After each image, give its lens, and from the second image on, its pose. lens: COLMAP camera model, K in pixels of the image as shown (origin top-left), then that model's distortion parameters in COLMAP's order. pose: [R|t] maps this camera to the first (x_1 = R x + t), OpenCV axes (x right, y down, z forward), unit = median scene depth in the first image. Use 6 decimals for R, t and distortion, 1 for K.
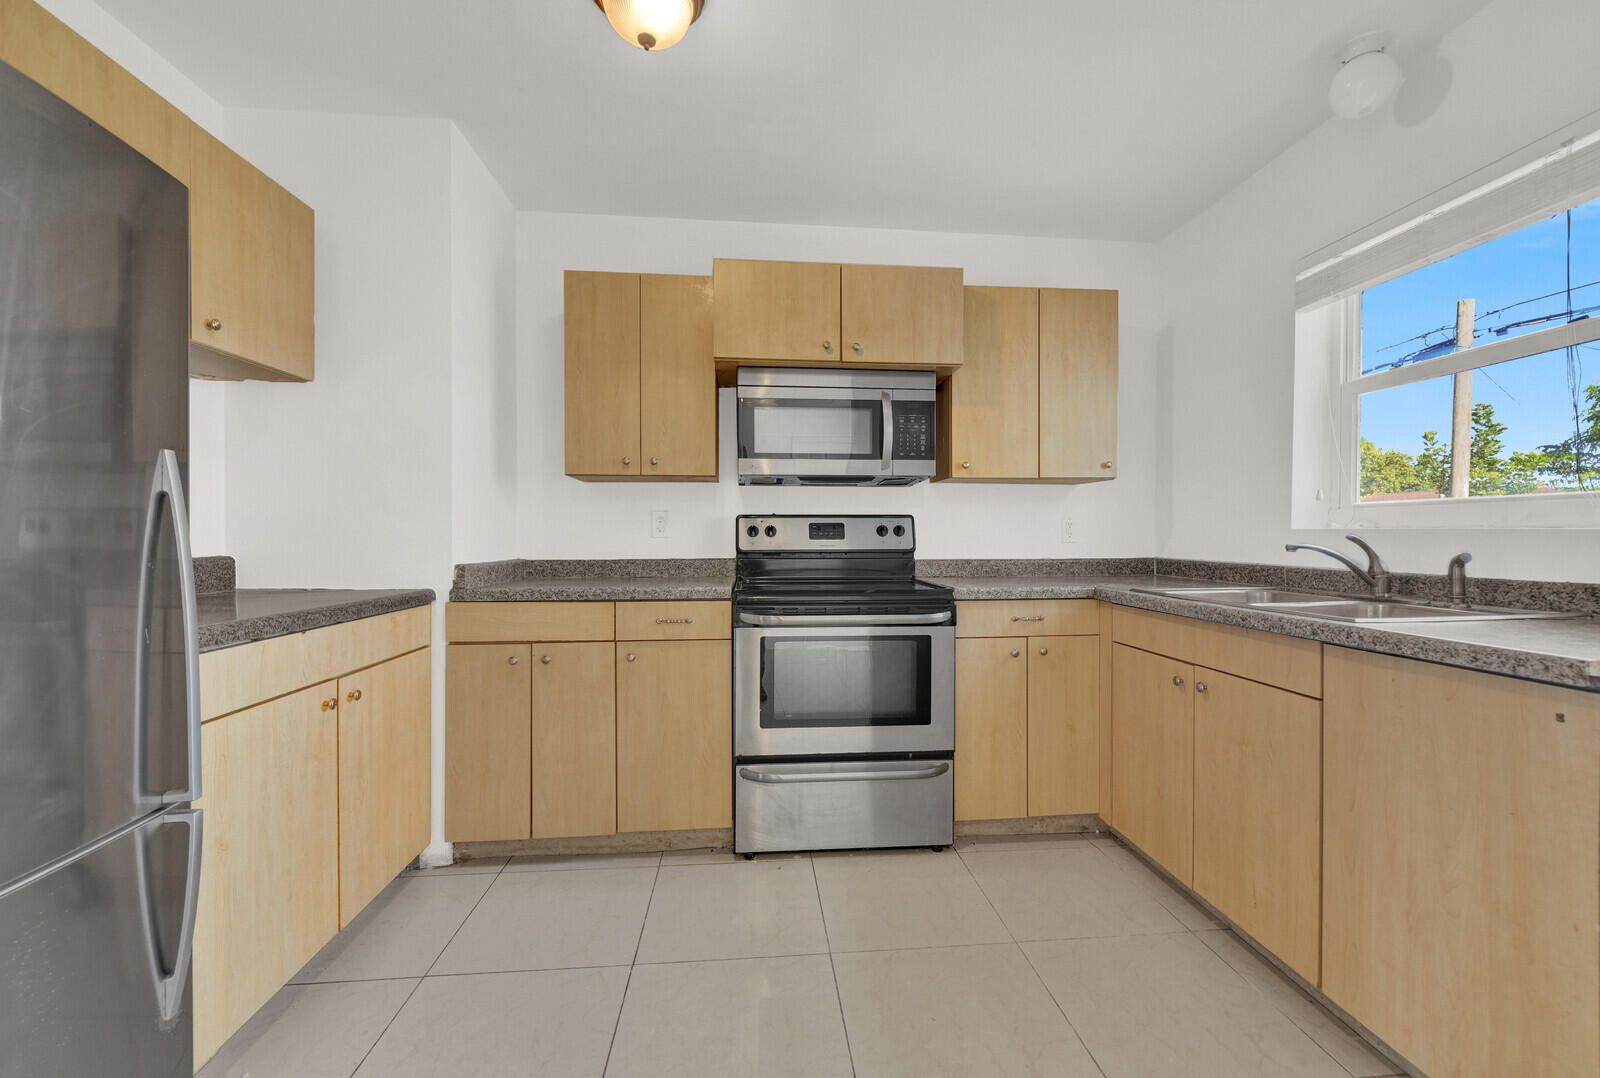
lens RADIAL K [[655.6, 0, 798.8], [0, 655.6, 540.1], [0, 0, 1]] dist [-0.000214, 0.000172]
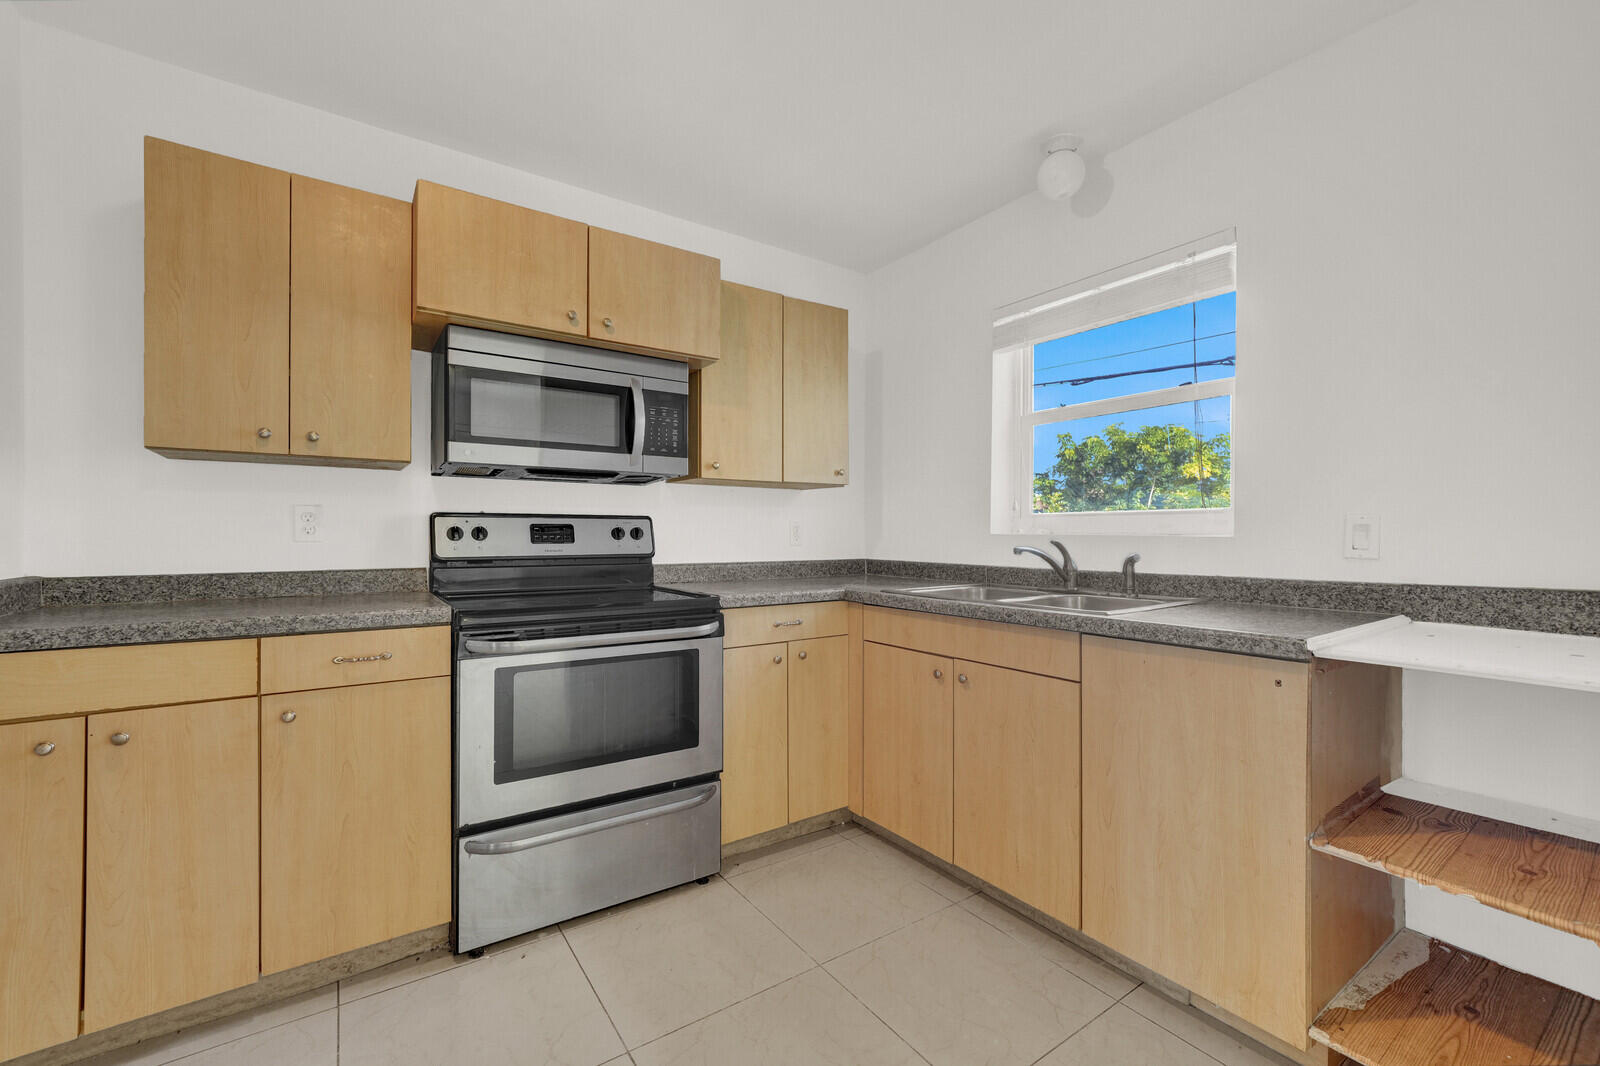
lens RADIAL K [[655.6, 0, 799.2], [0, 655.6, 532.0], [0, 0, 1]] dist [-0.000214, 0.000172]
pose [[0.871542, 0.004228, 0.490303, -0.124911], [0.001787, 0.999929, -0.011799, -0.006905], [-0.490317, 0.011160, 0.871472, 0.127802]]
